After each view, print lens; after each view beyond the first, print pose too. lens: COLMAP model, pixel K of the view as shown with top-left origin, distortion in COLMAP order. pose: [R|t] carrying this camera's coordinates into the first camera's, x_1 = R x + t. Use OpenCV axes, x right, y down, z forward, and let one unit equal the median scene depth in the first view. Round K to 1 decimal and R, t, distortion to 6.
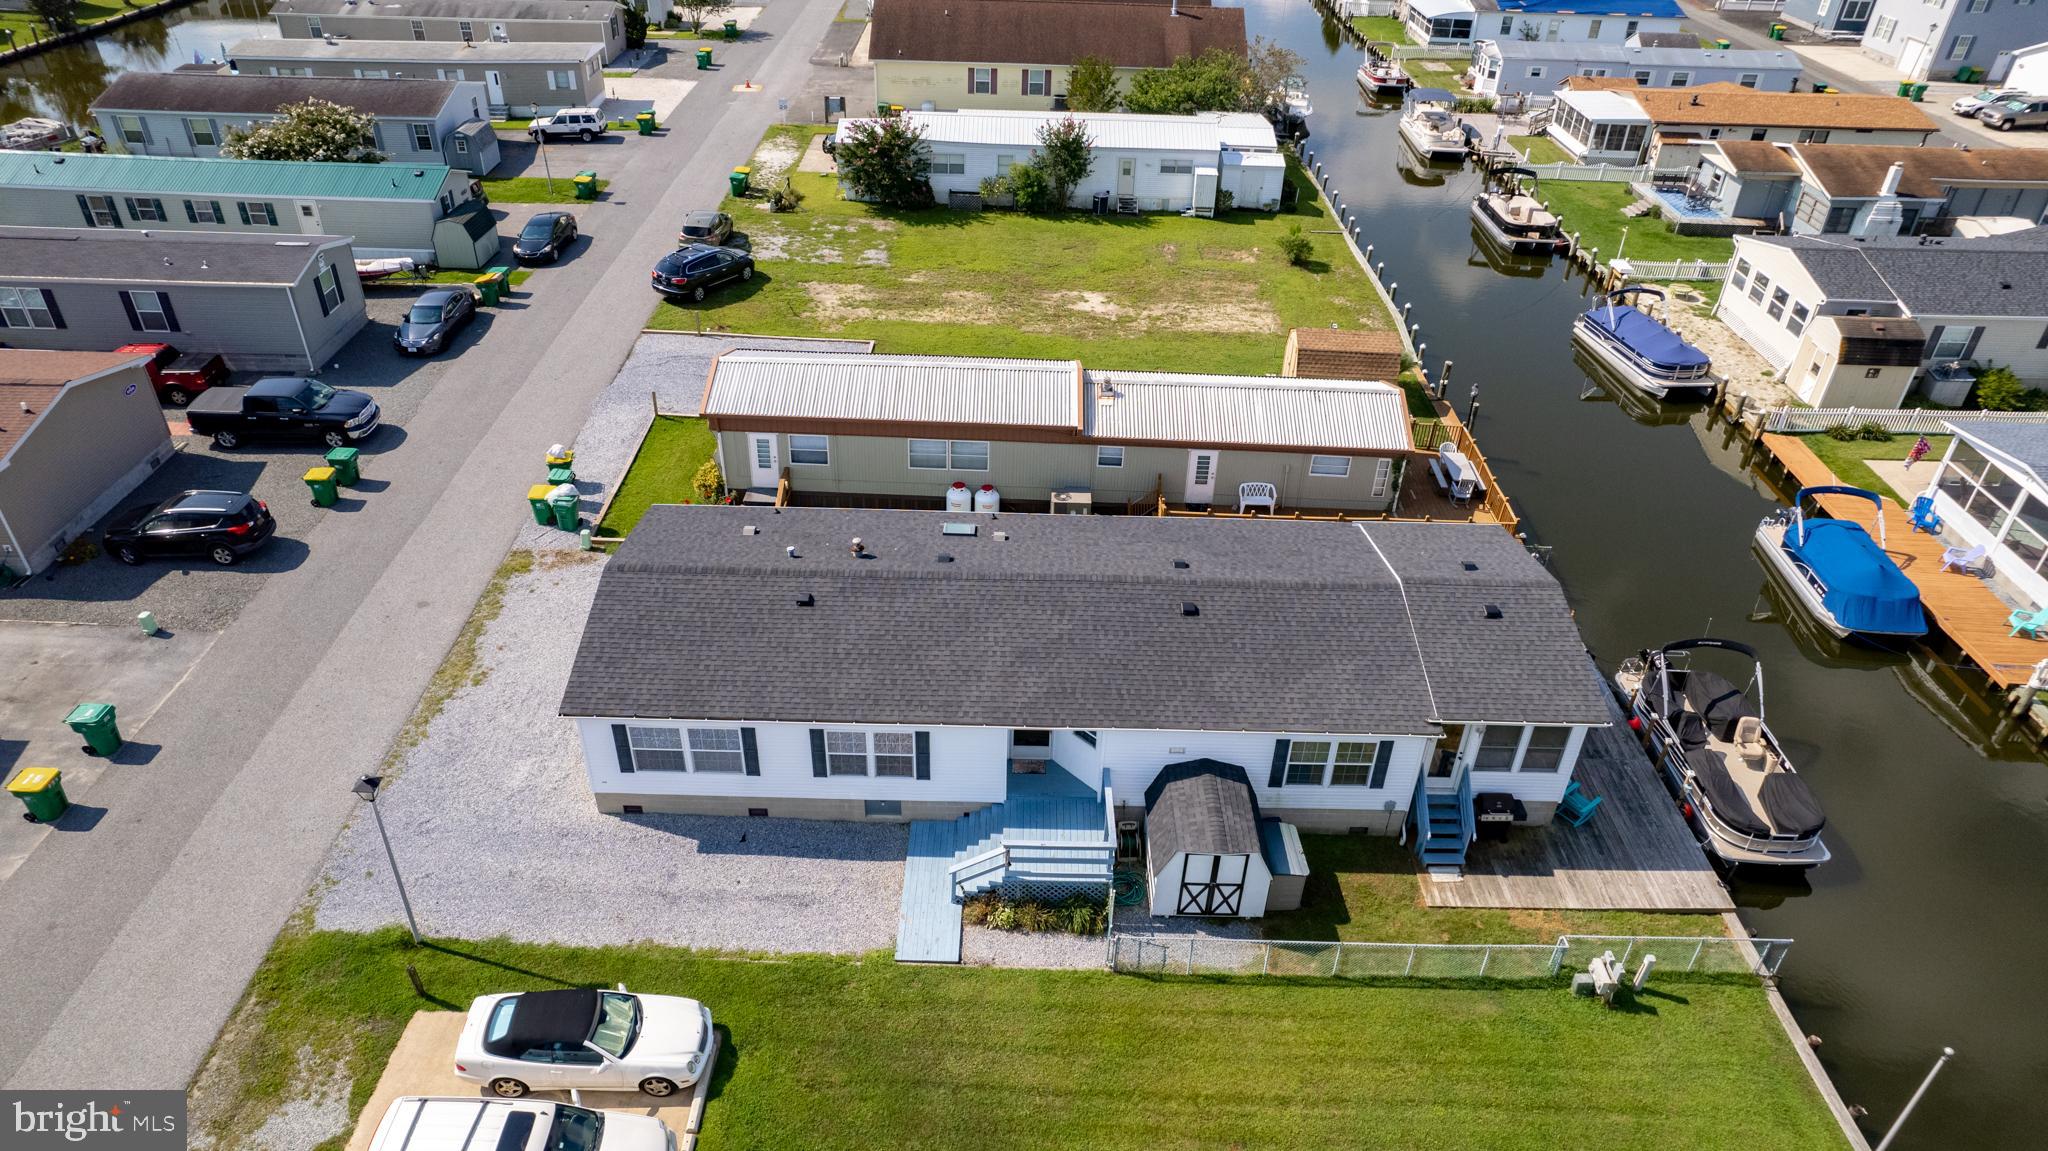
lens RADIAL K [[1314.6, 0, 1024.0], [0, 1314.6, 575.5], [0, 0, 1]] dist [-0.077869, 0.073489]
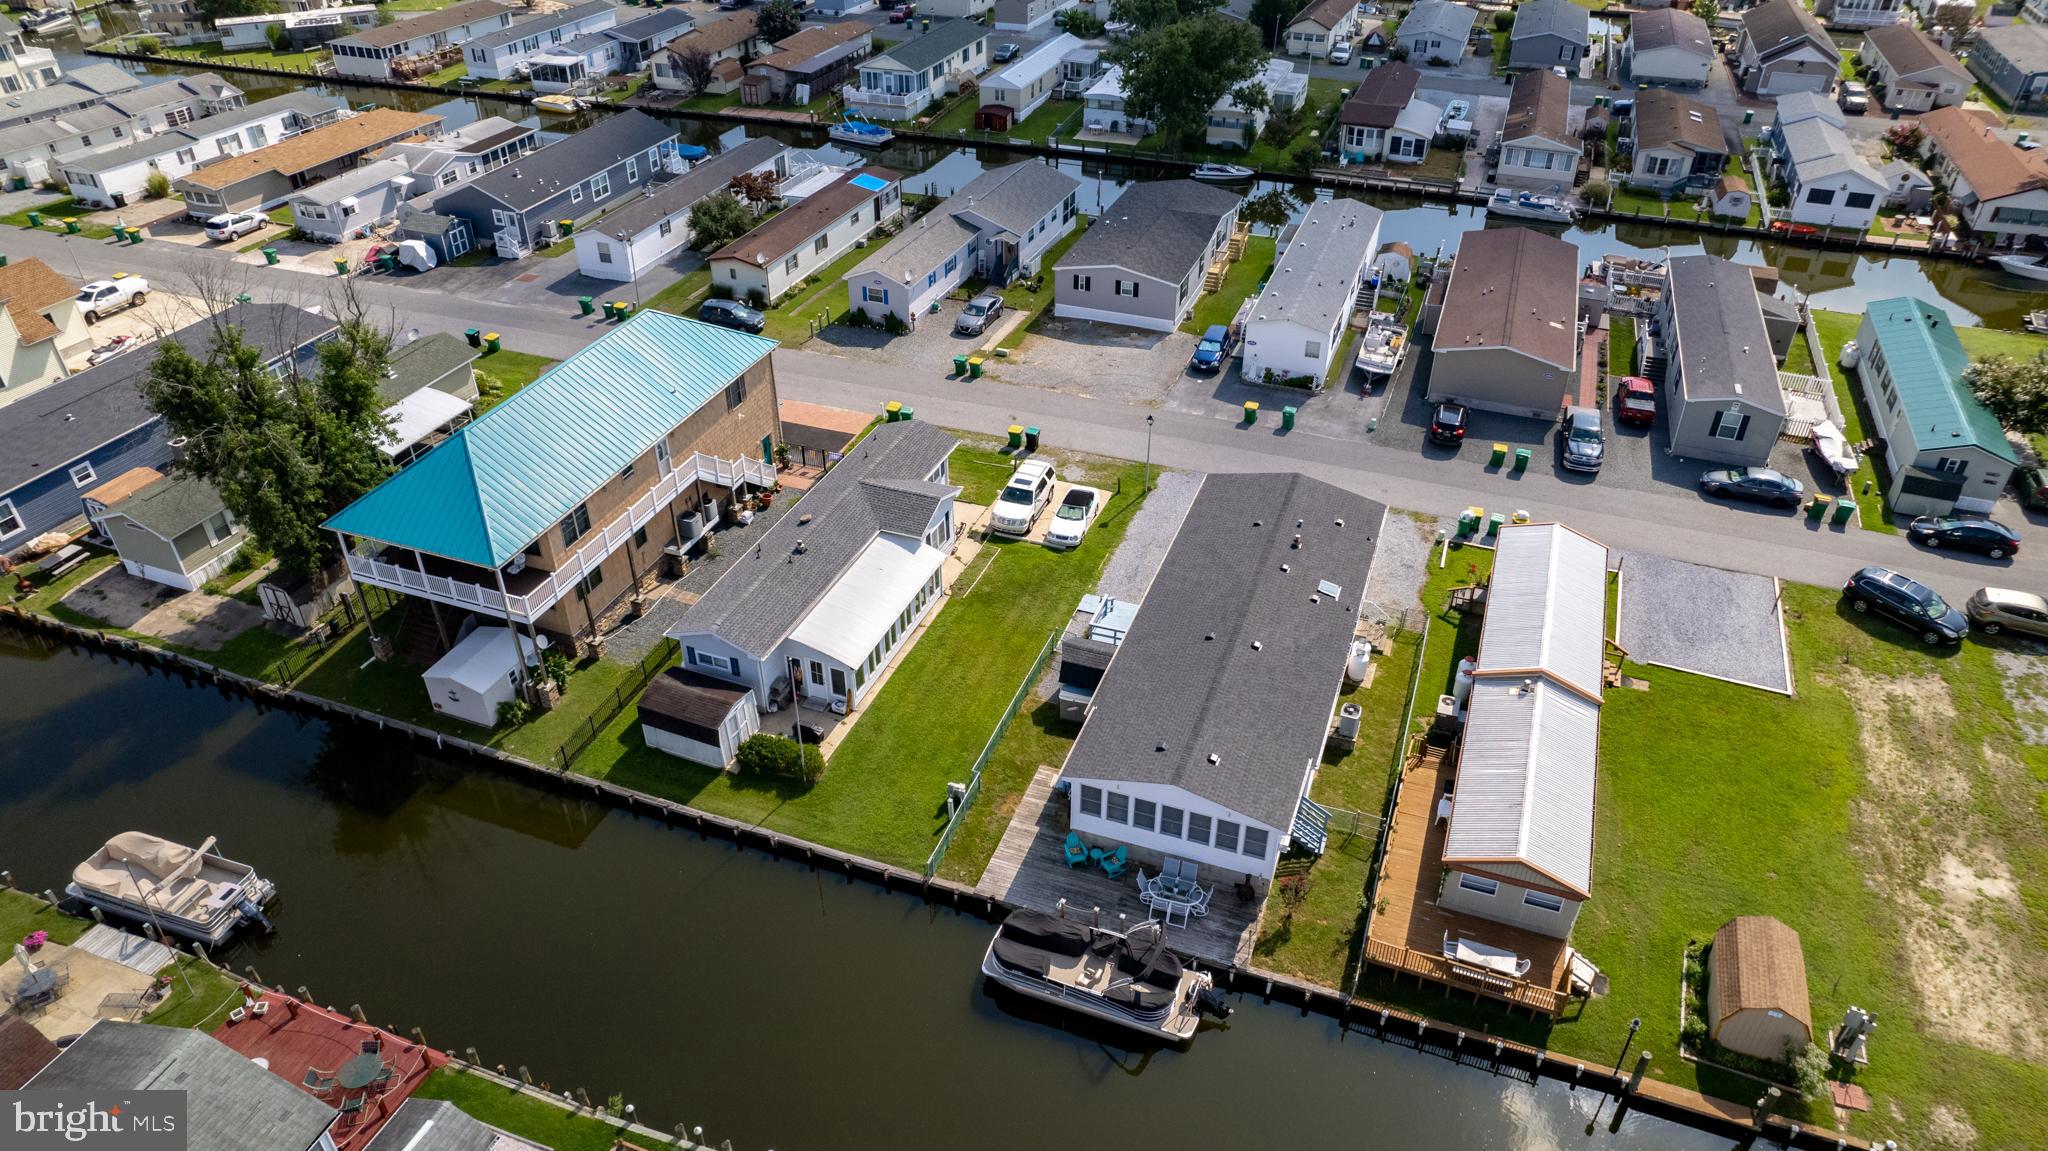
lens RADIAL K [[1314.6, 0, 1024.0], [0, 1314.6, 575.5], [0, 0, 1]] dist [-0.077869, 0.073489]
pose [[-0.353290, 0.505392, -0.787251, 0.920012], [-0.528560, 0.586498, 0.613714, -0.571023], [0.771888, 0.632928, 0.059926, 0.402689]]
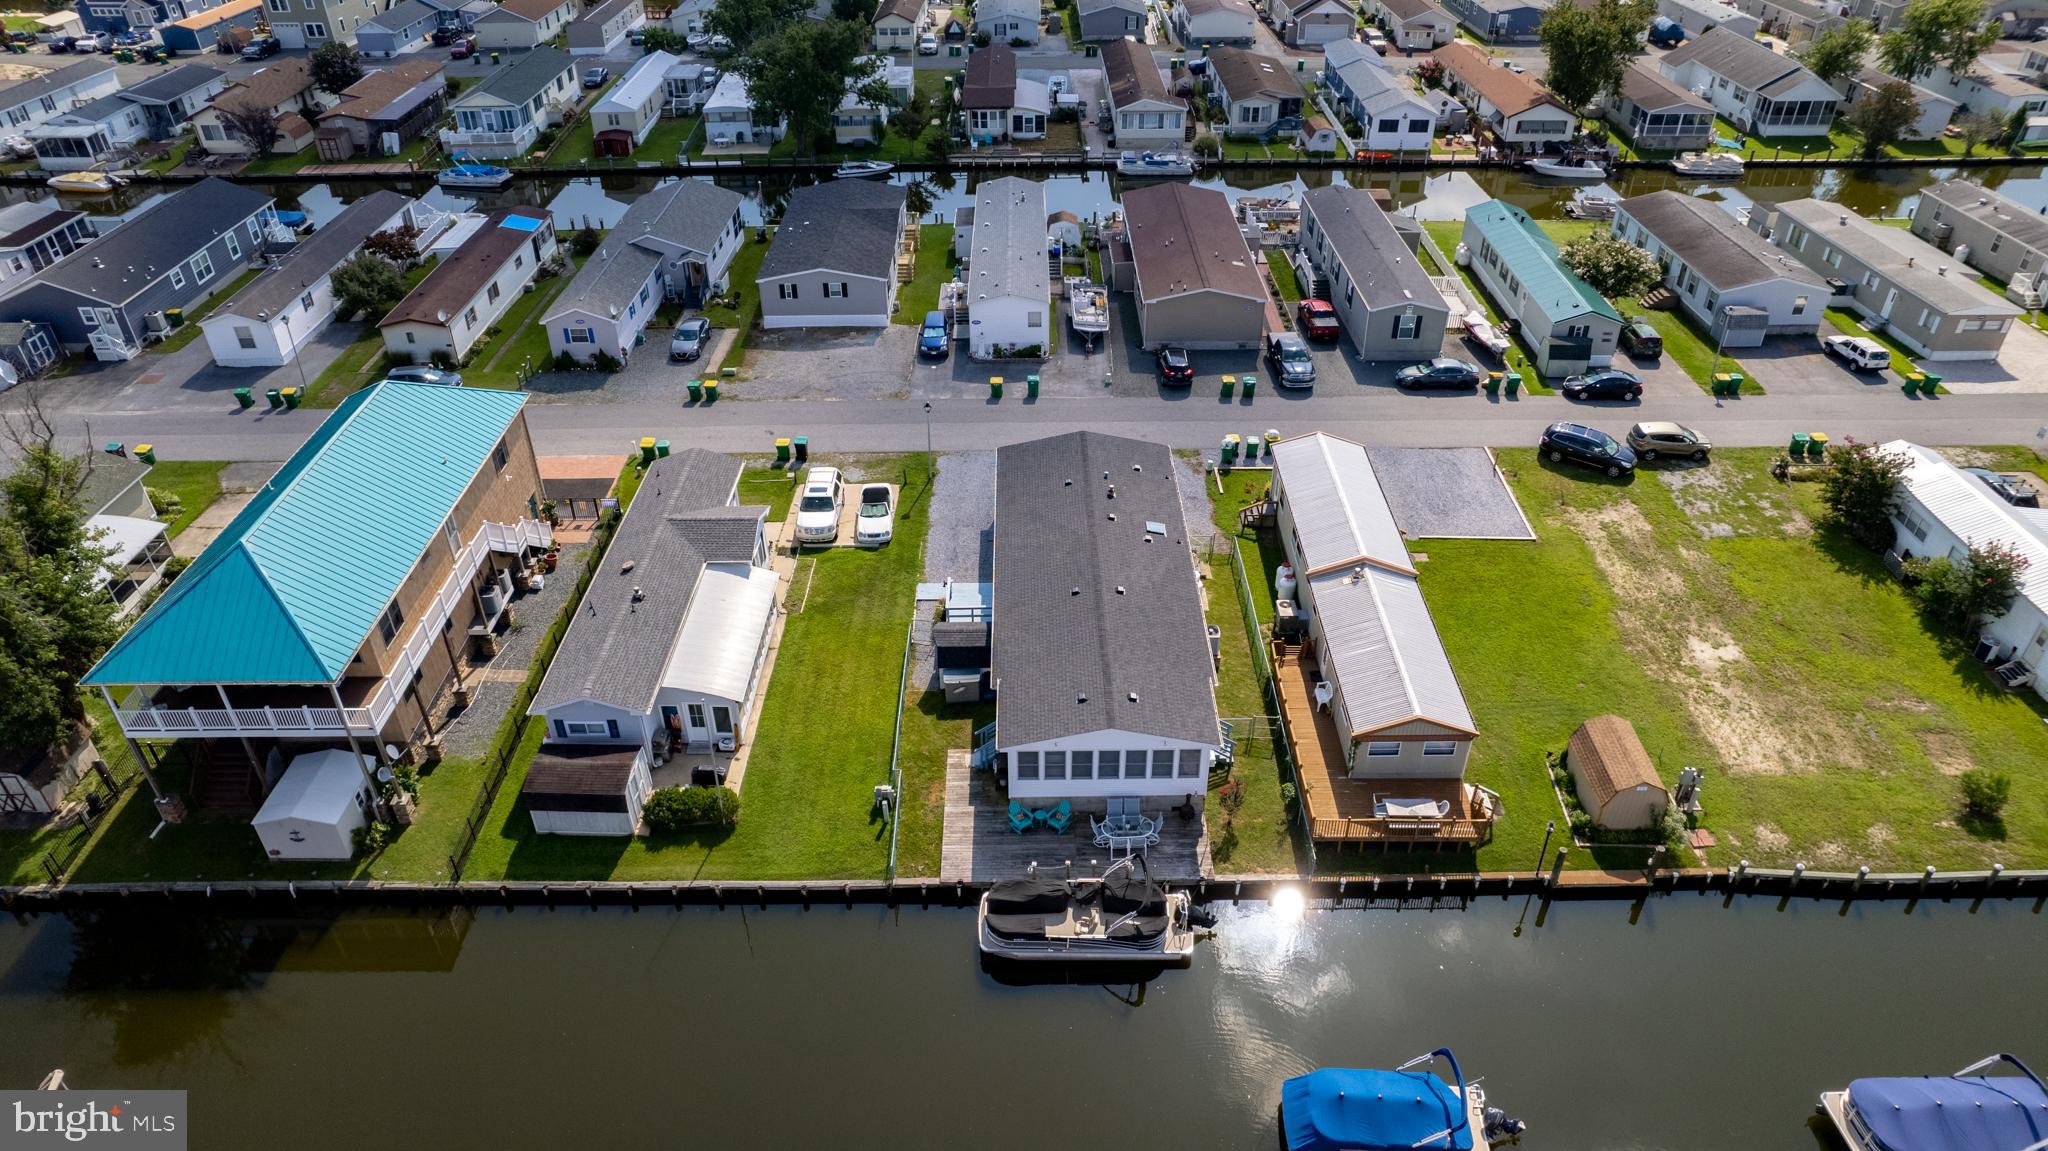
lens RADIAL K [[1314.6, 0, 1024.0], [0, 1314.6, 575.5], [0, 0, 1]] dist [-0.077869, 0.073489]
pose [[0.001899, 0.539787, -0.841800, 0.986866], [-0.550900, 0.703107, 0.449610, -0.460088], [0.834569, 0.462893, 0.298704, 0.241005]]
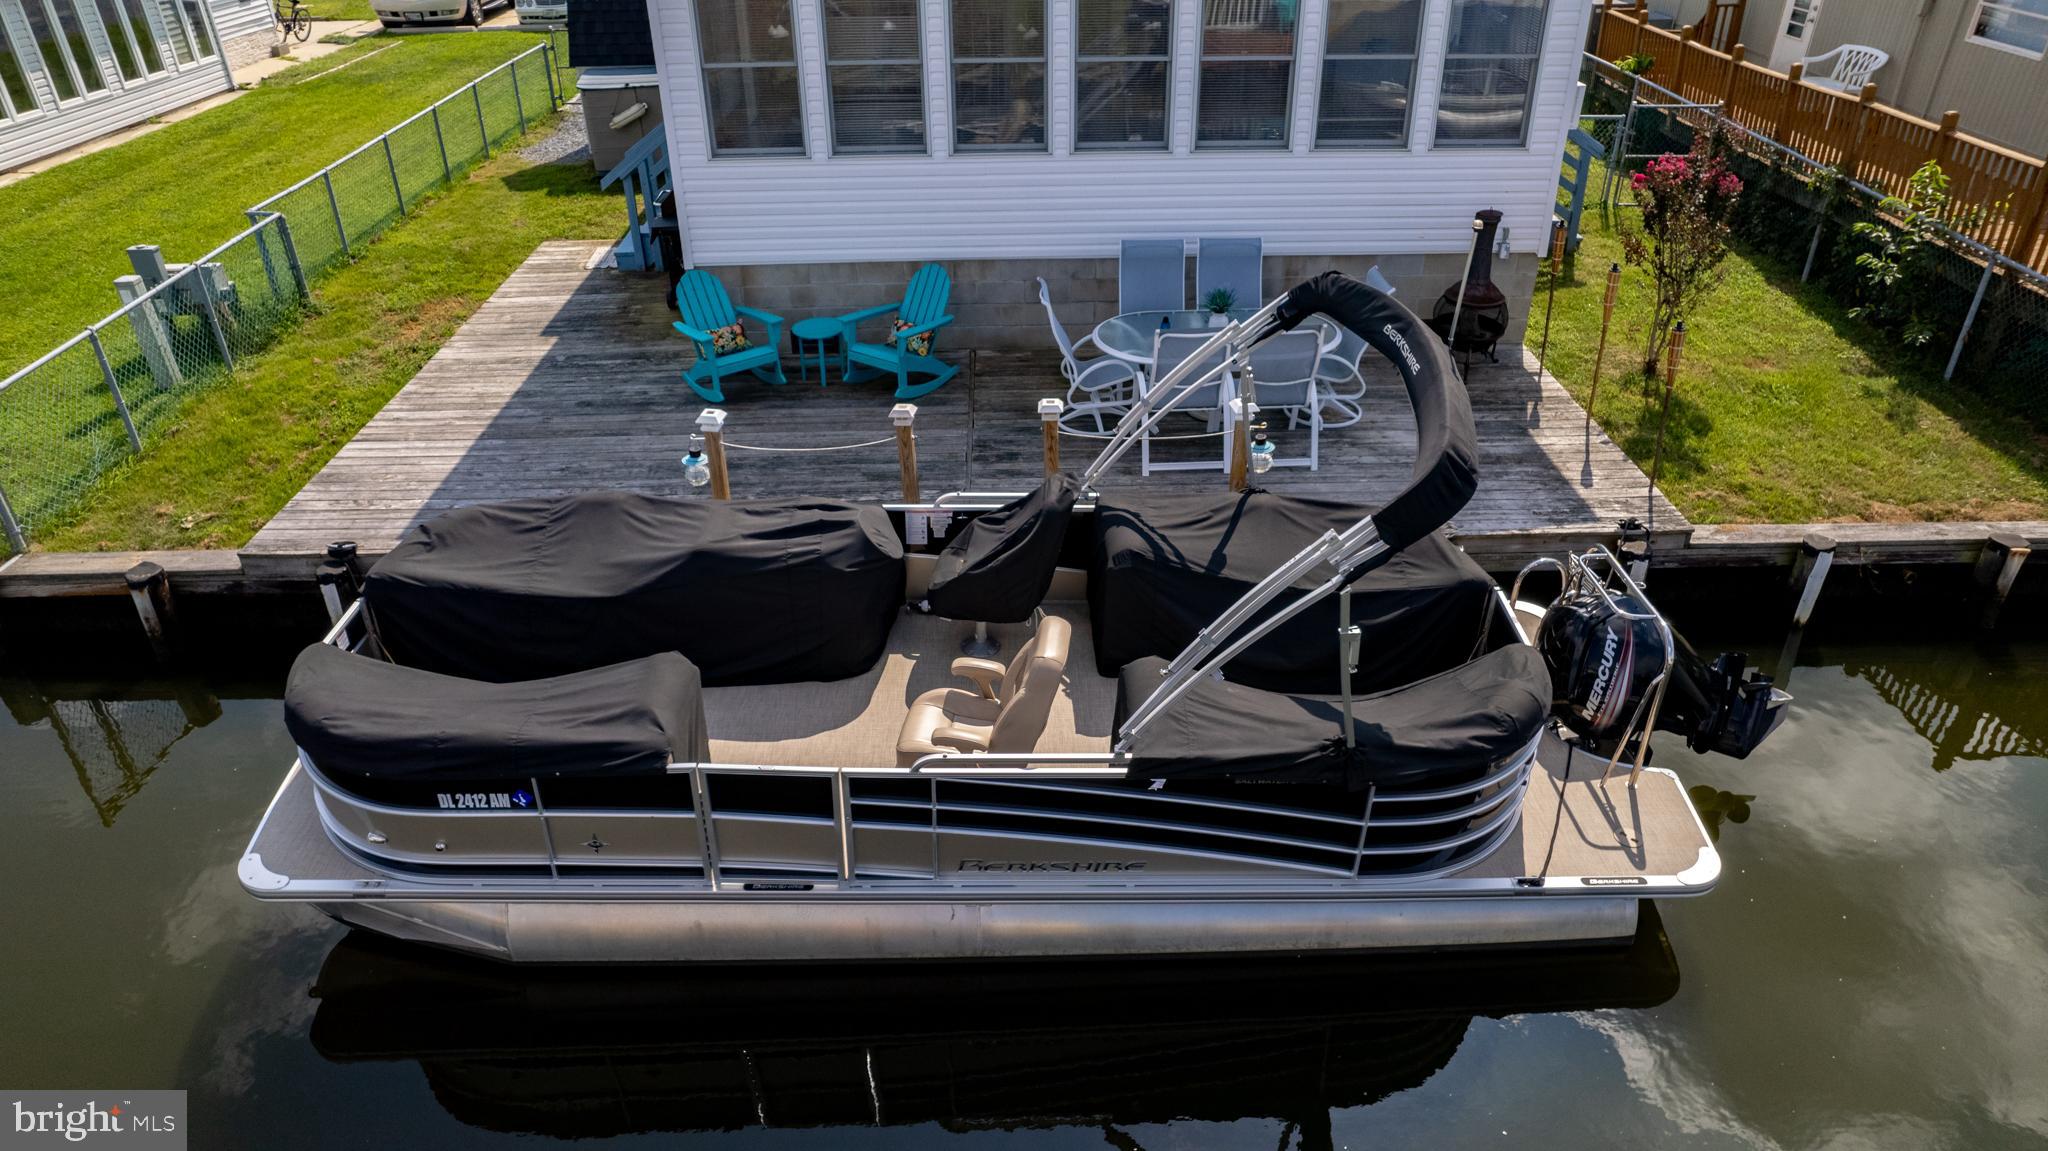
lens RADIAL K [[1314.6, 0, 1024.0], [0, 1314.6, 575.5], [0, 0, 1]] dist [-0.077869, 0.073489]
pose [[0.007066, 0.476108, -0.879359, 0.472047], [-0.546239, 0.738425, 0.395413, 0.023813], [0.837599, 0.477546, 0.265286, 0.617555]]
